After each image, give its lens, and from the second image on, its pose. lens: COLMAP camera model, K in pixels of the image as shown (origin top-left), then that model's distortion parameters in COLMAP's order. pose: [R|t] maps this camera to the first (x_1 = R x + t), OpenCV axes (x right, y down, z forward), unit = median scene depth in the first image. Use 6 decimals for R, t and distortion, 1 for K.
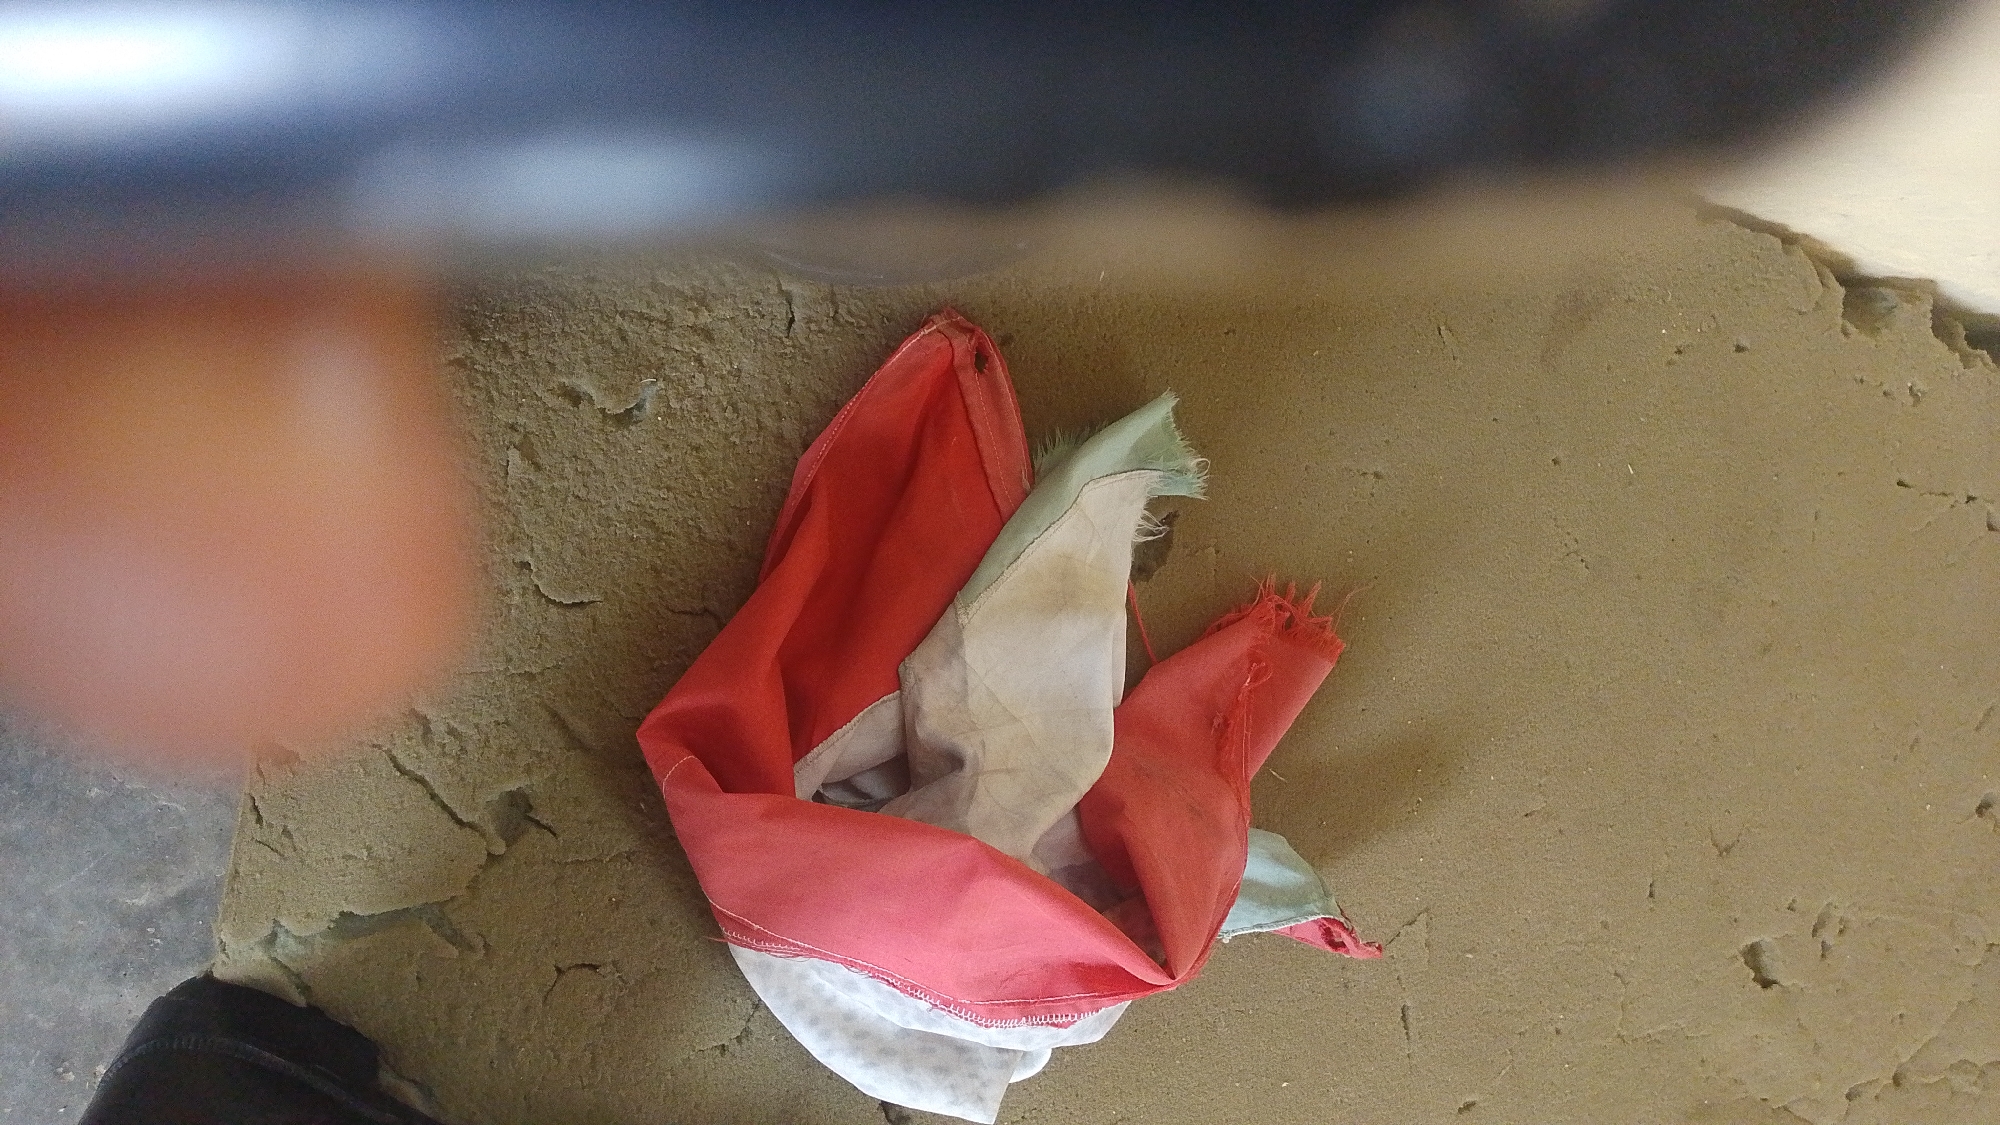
lens RADIAL K [[1360.2, 0, 1000.2], [0, 1360.2, 564.5], [0, 0, 1]] dist [0.036865, 0.001229]
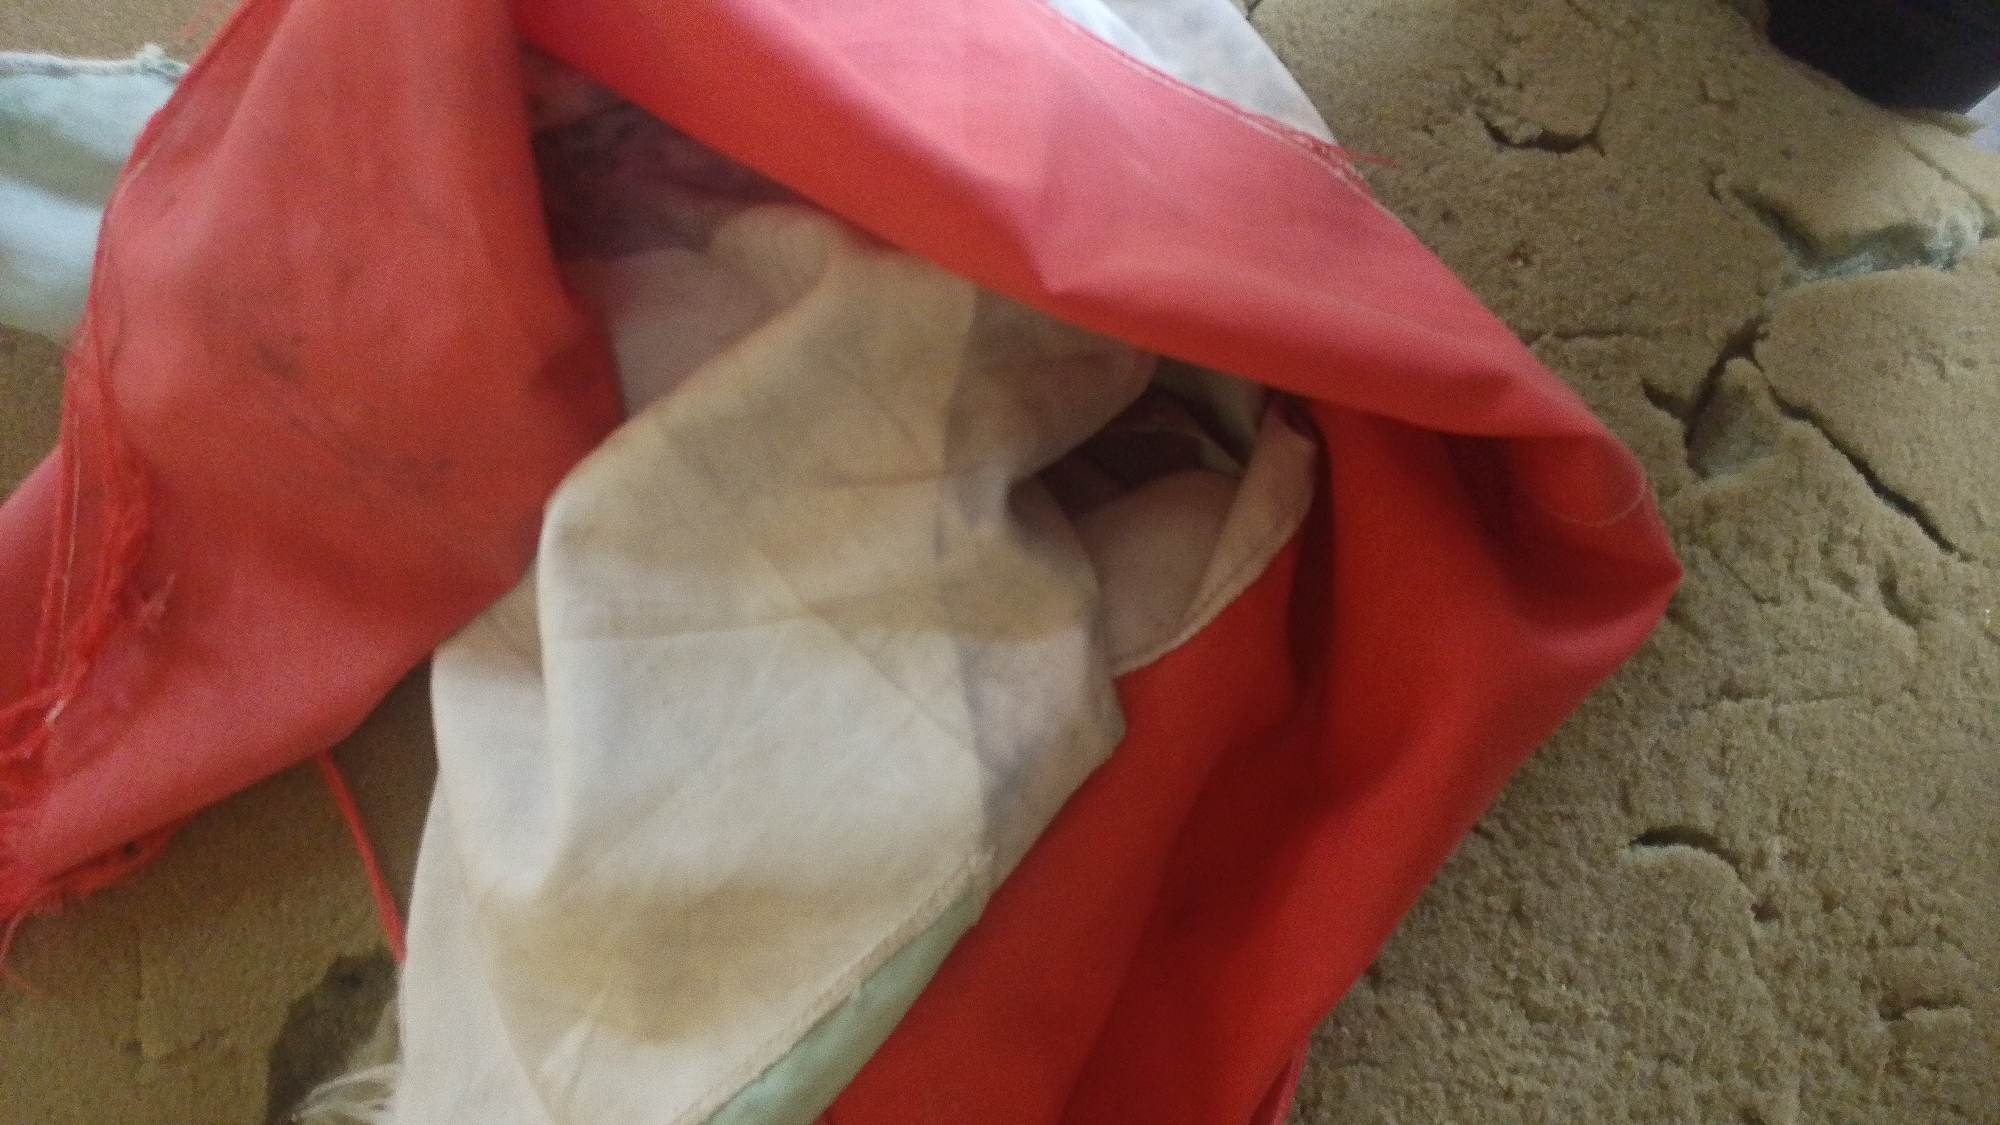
lens RADIAL K [[1647.7, 0, 999.9], [0, 1647.7, 562.1], [0, 0, 1]] dist [0.070765, -0.011184]
pose [[-0.908399, -0.008172, -0.418024, 0.163238], [-0.050103, -0.990477, 0.128240, 0.063364], [-0.415091, 0.137437, 0.899339, 0.545080]]
